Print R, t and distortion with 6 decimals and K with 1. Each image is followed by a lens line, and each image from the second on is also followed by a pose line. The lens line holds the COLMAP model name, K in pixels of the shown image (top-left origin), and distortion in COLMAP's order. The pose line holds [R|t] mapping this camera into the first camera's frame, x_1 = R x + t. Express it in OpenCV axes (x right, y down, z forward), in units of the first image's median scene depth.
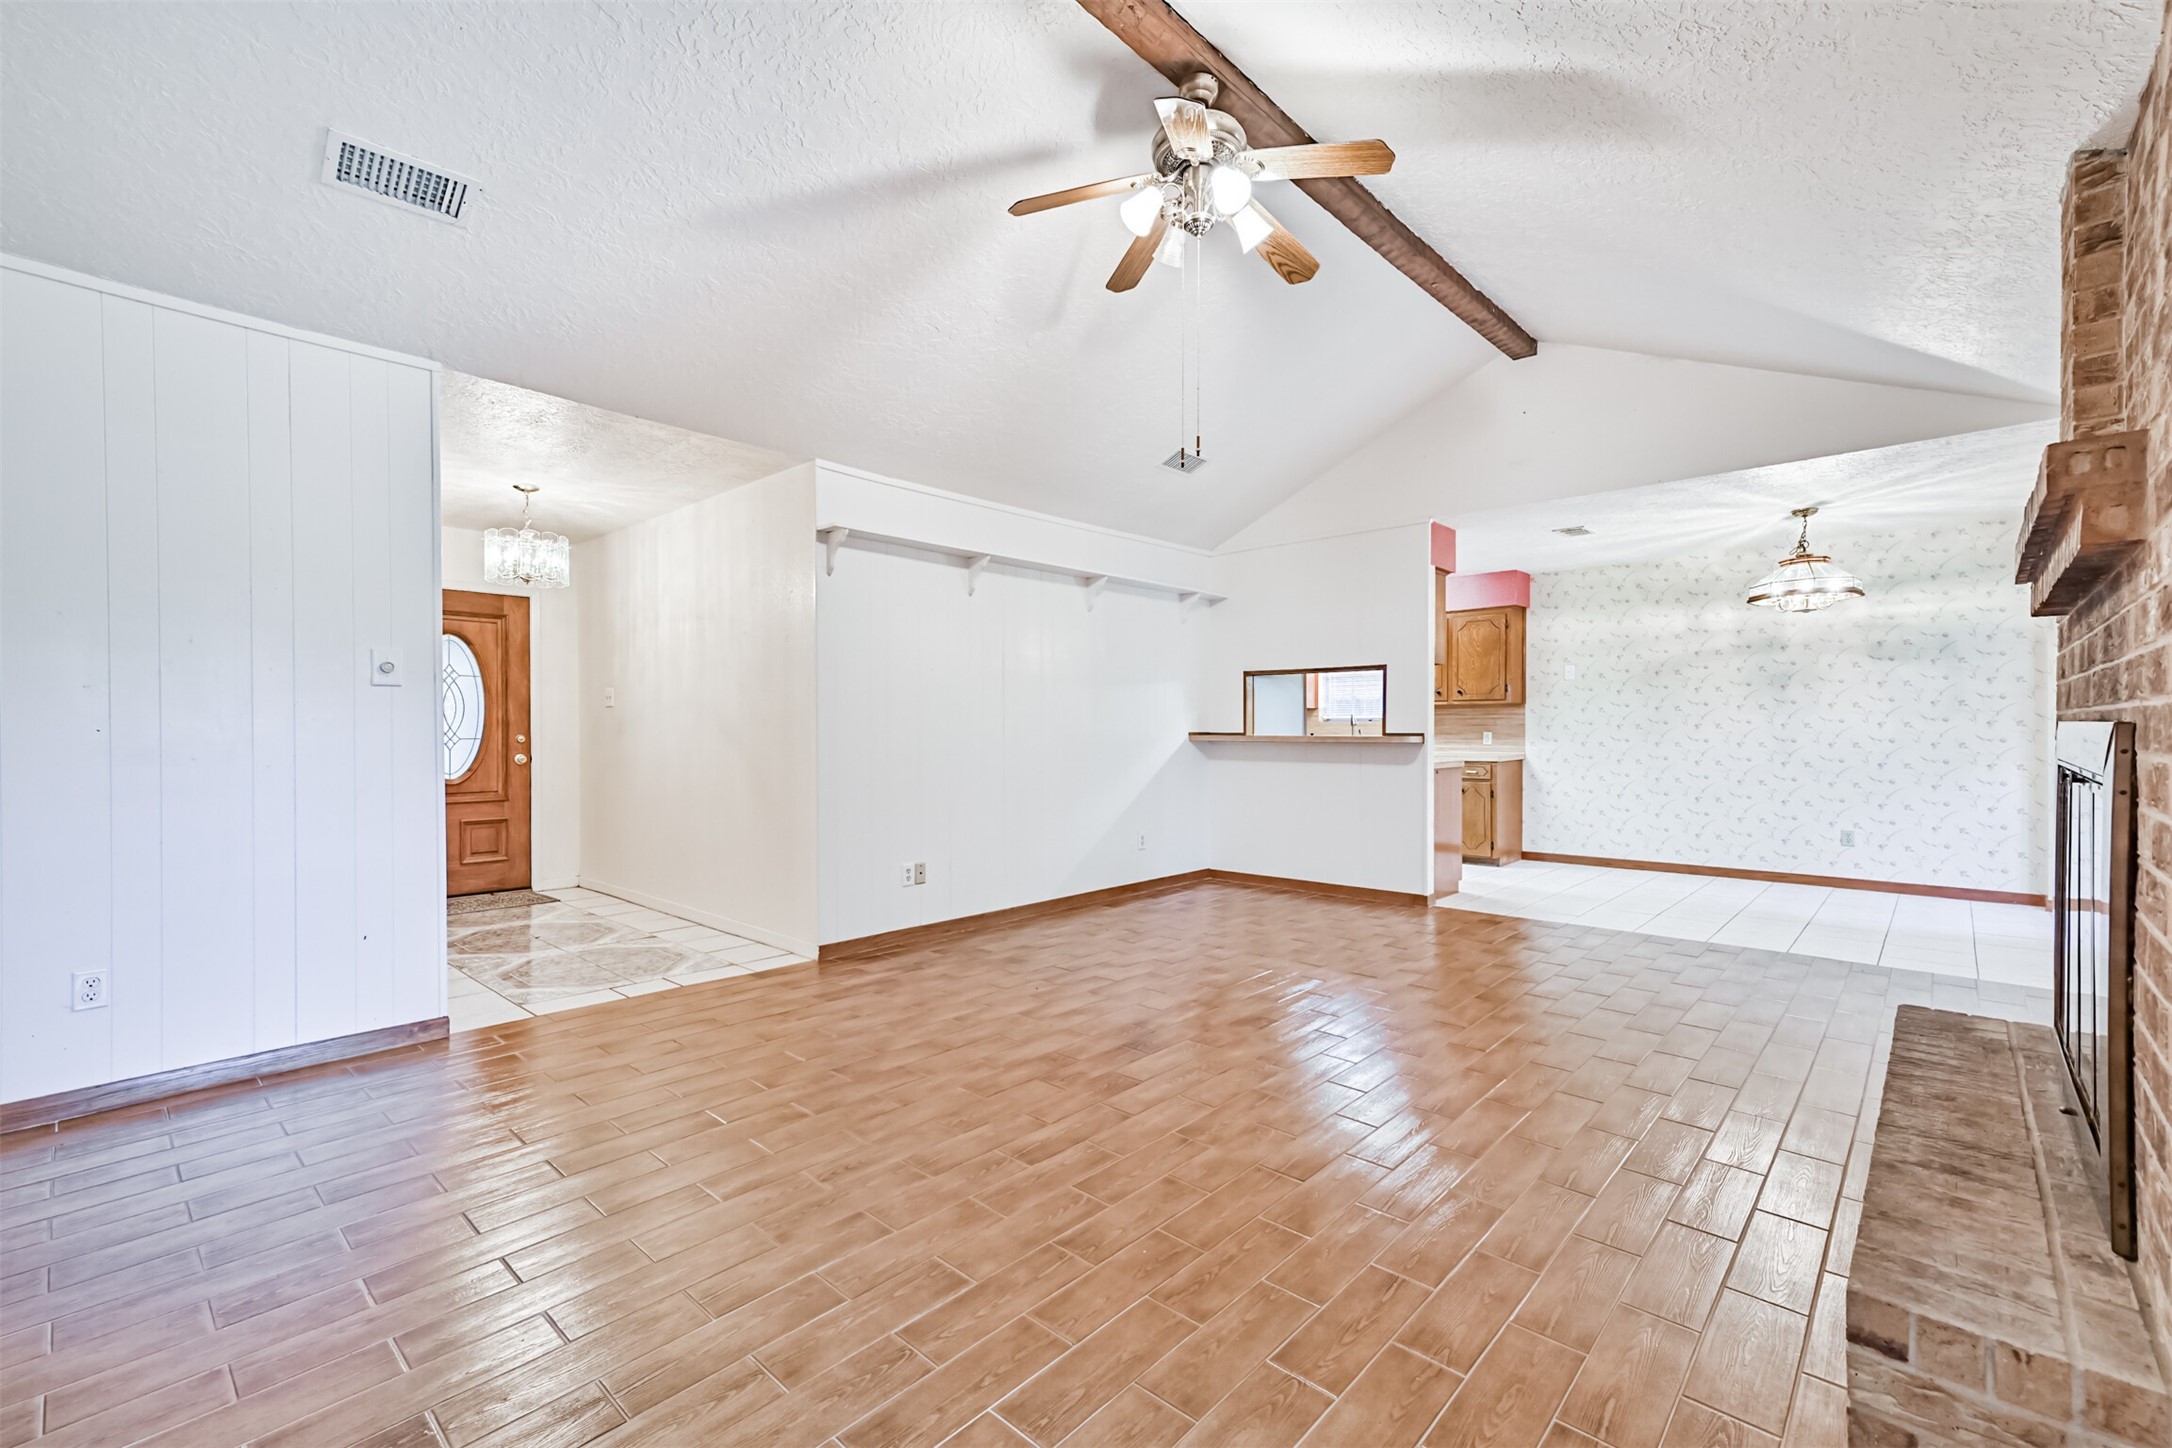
lens RADIAL K [[918.7, 0, 1085.3], [0, 918.7, 733.7], [0, 0, 1]] dist [0.006128, 0.002108]
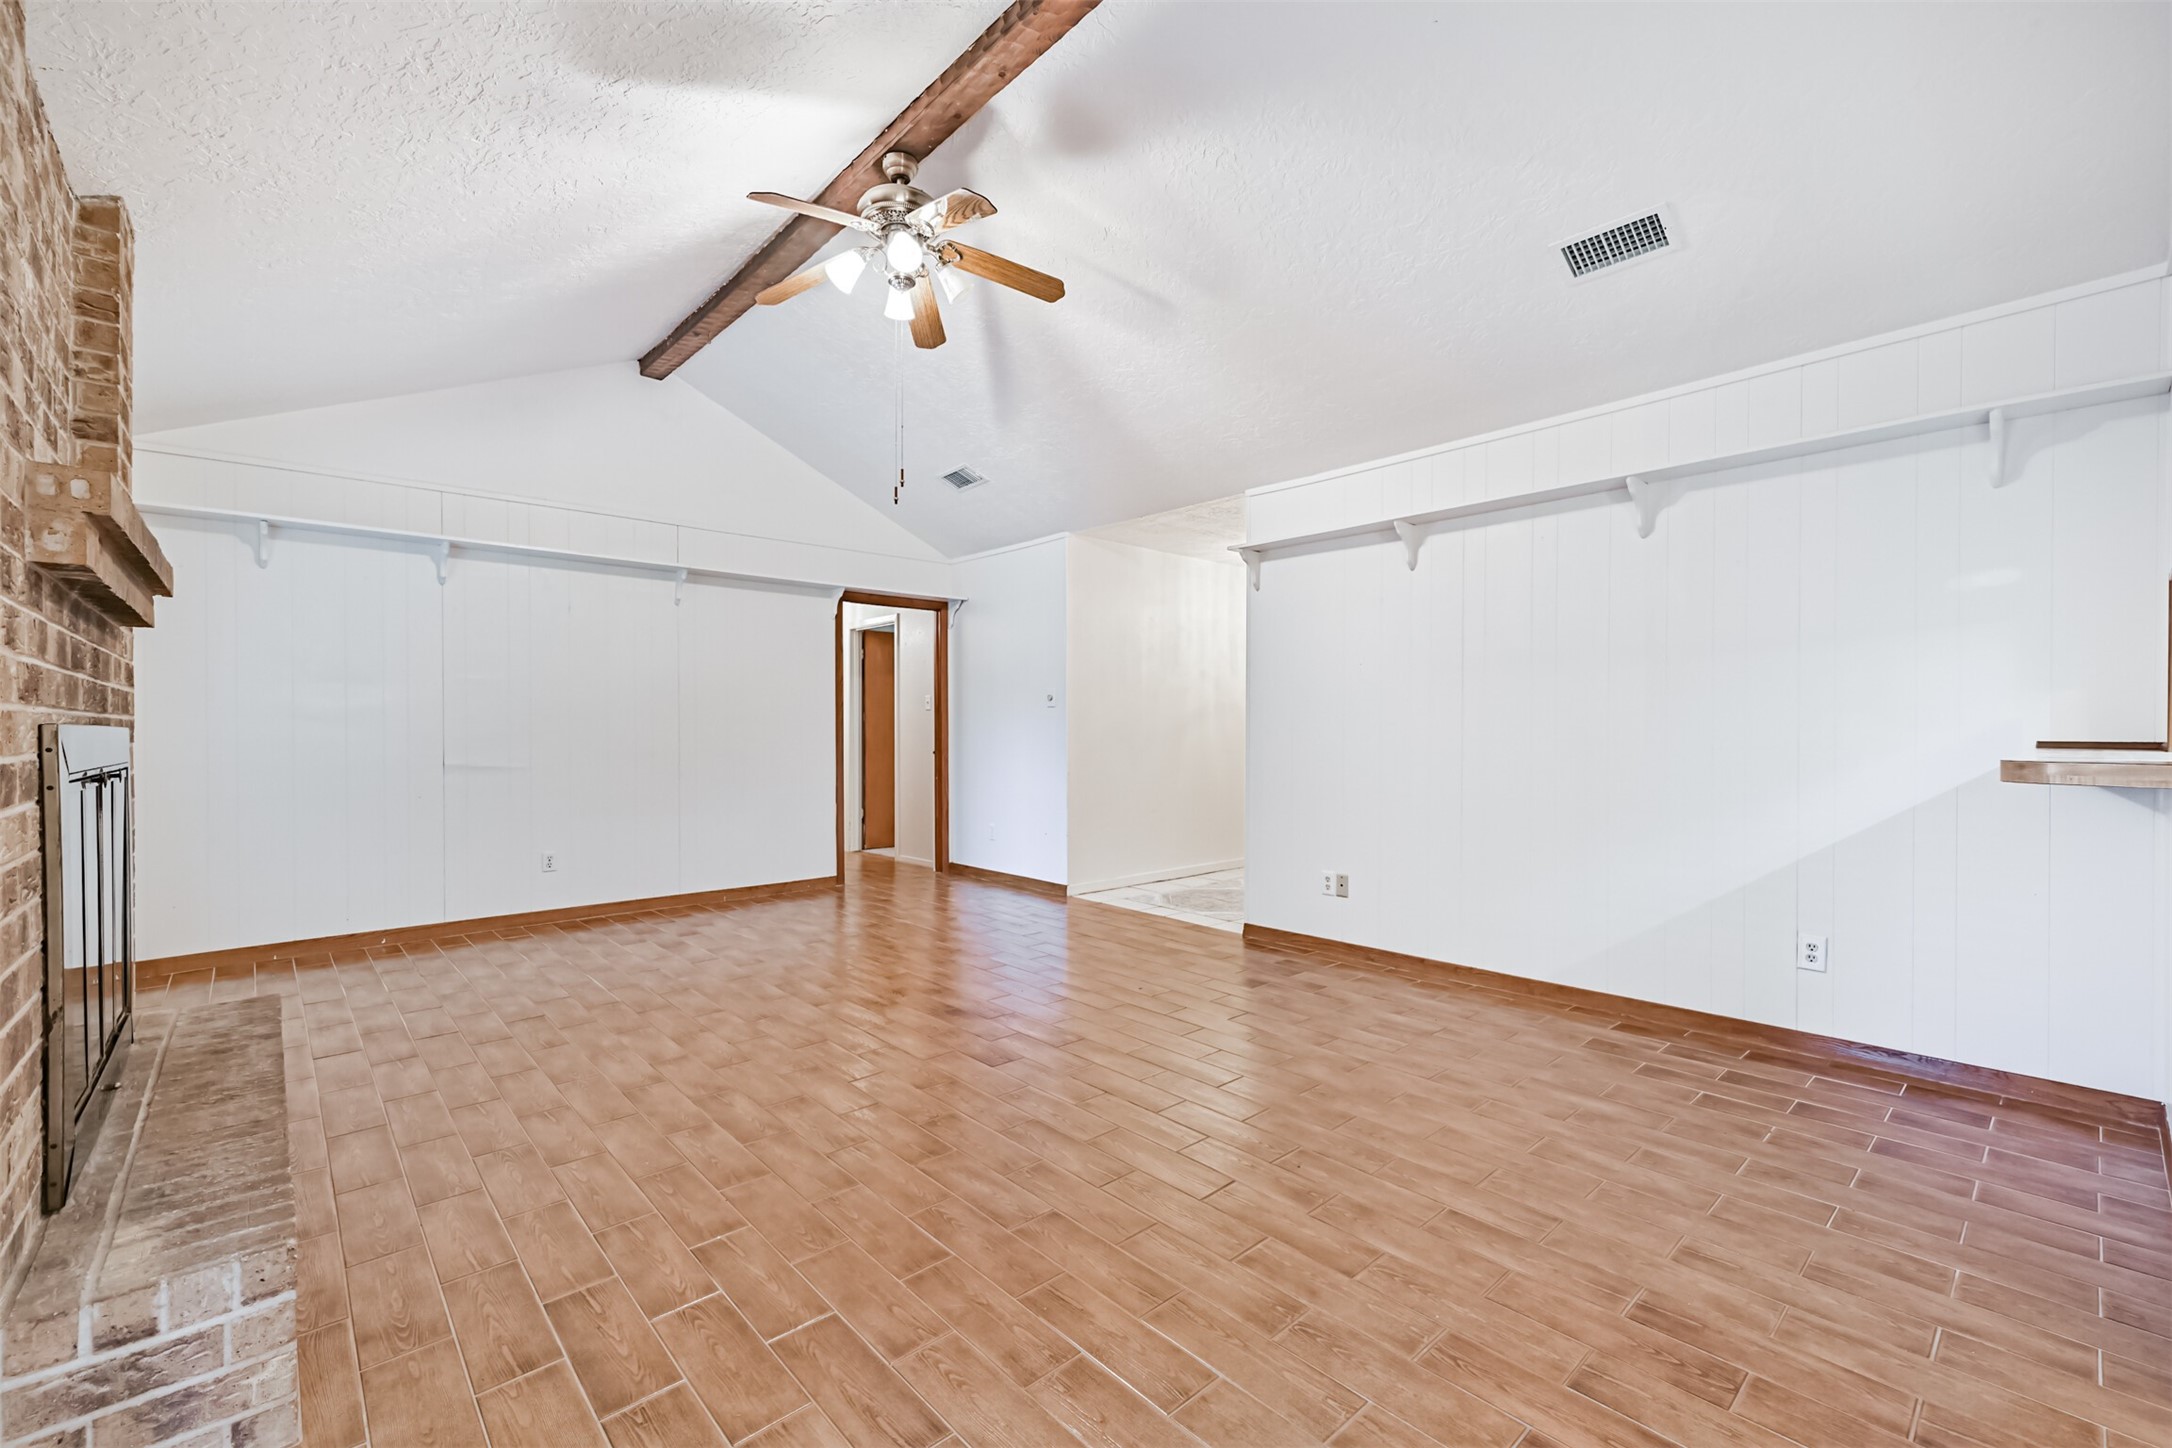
lens RADIAL K [[918.7, 0, 1104.4], [0, 918.7, 728.5], [0, 0, 1]] dist [0.006128, 0.002108]
pose [[-0.076583, 0.002397, -0.997060, 0.580850], [-0.005368, 0.999982, 0.002817, -0.005926], [0.997049, 0.005568, -0.076569, 0.633123]]
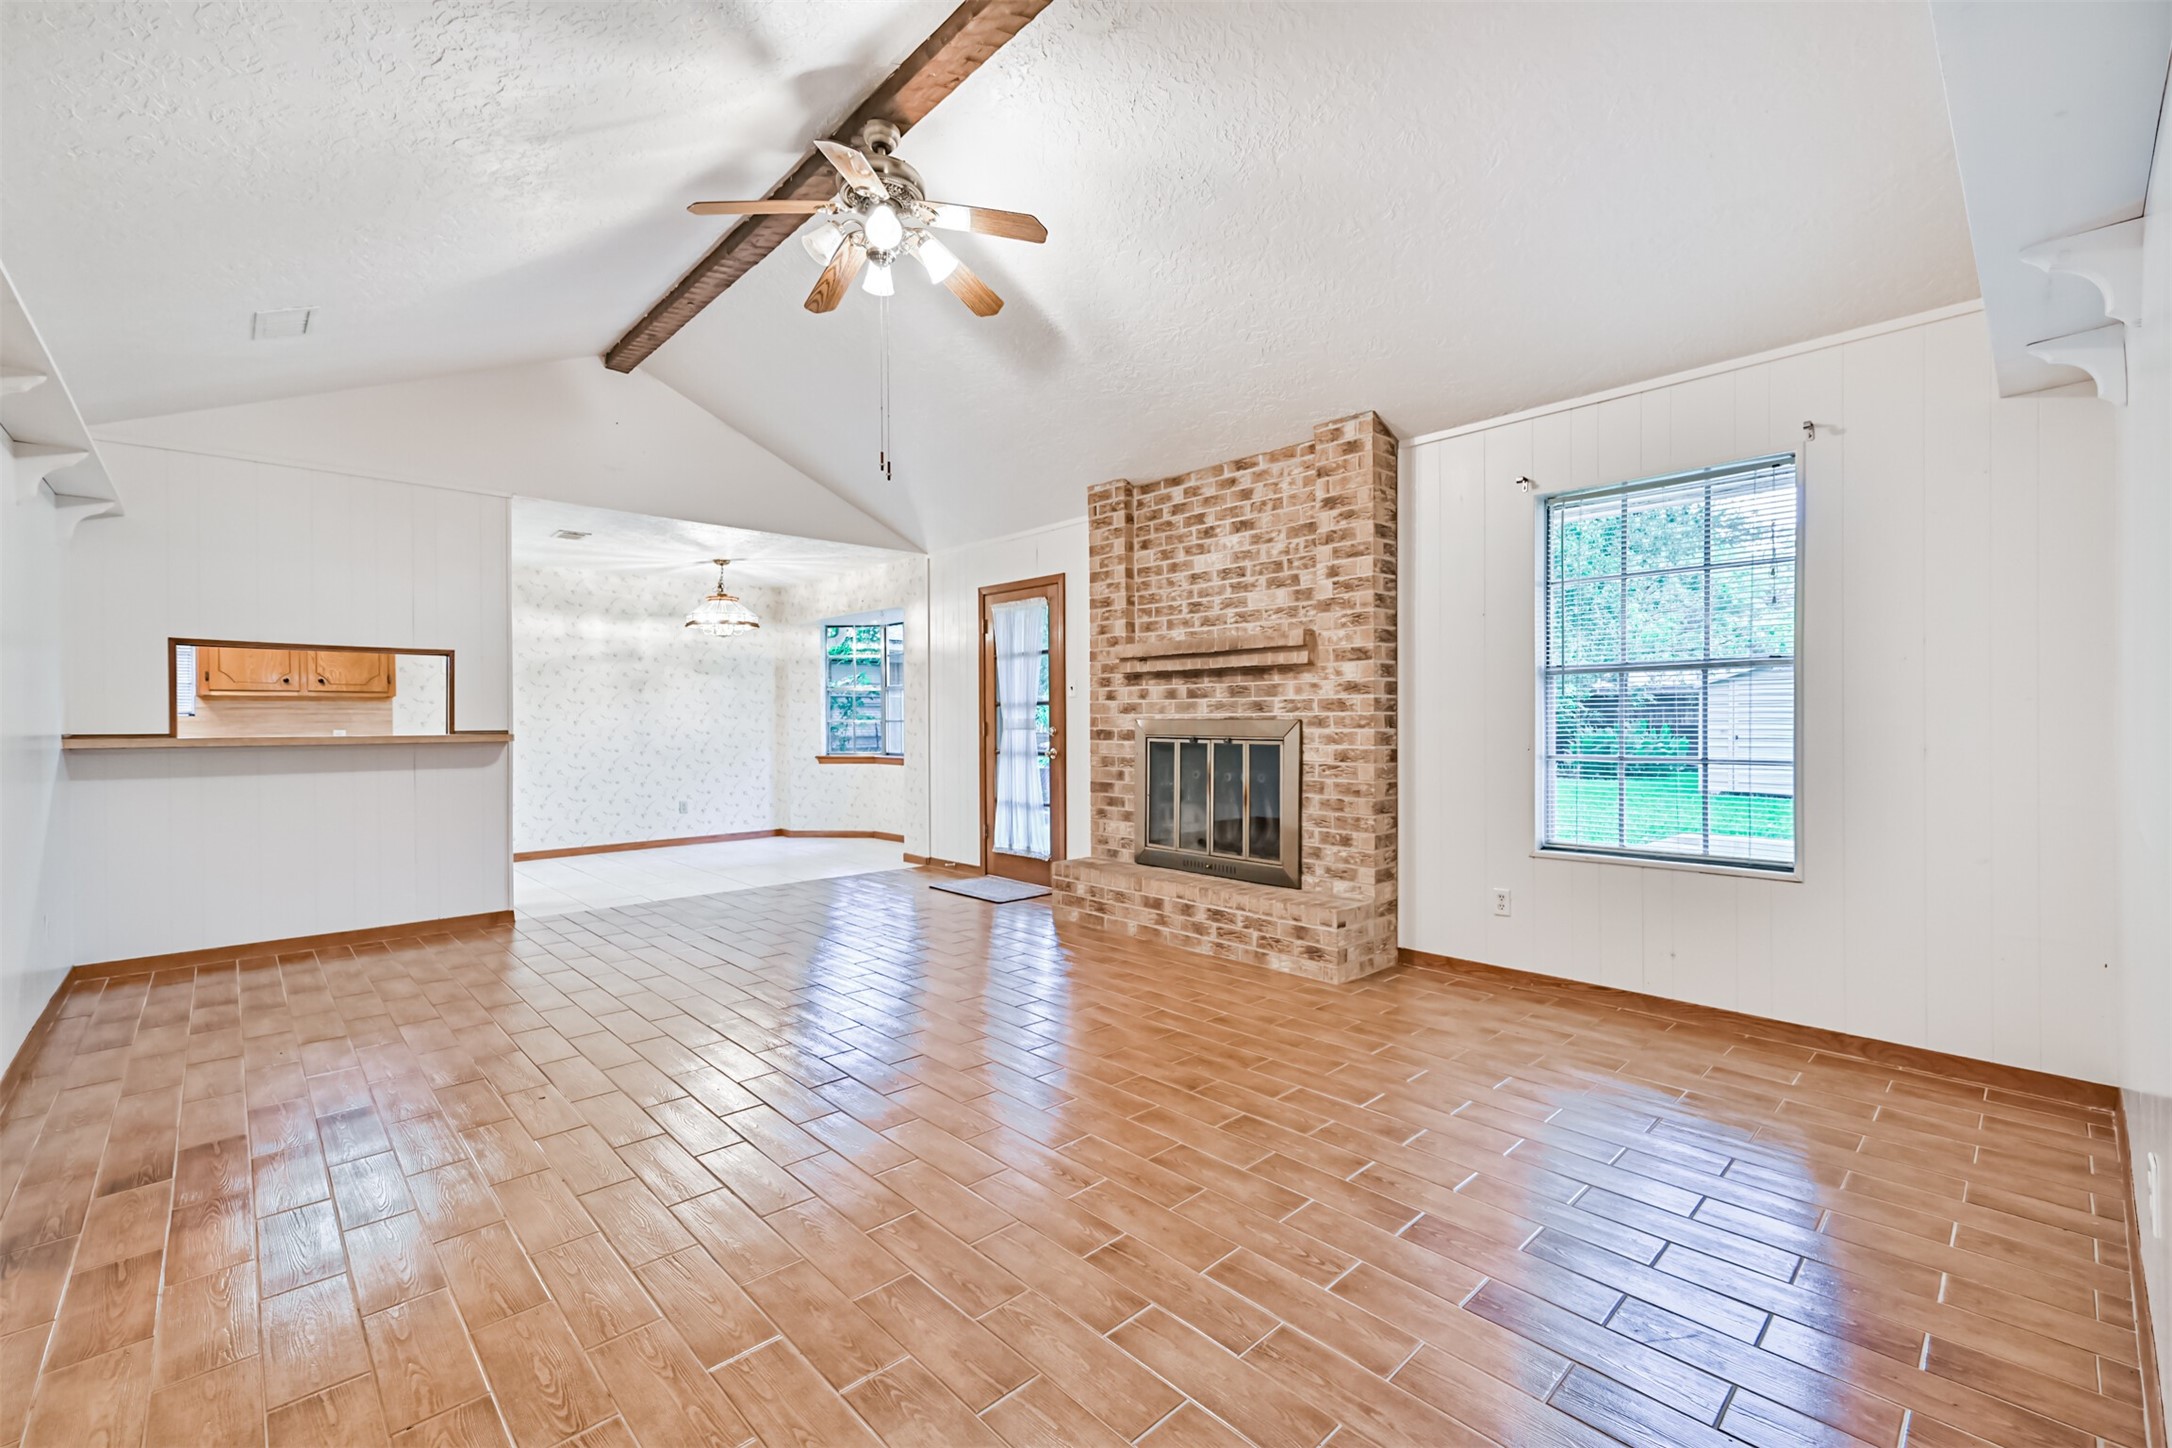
lens RADIAL K [[918.7, 0, 1098.8], [0, 918.7, 724.6], [0, 0, 1]] dist [0.006128, 0.002108]
pose [[0.057912, -0.003844, 0.998314, -0.444950], [0.009960, 0.999945, 0.003272, -0.003142], [-0.998272, 0.009753, 0.057947, 0.326763]]
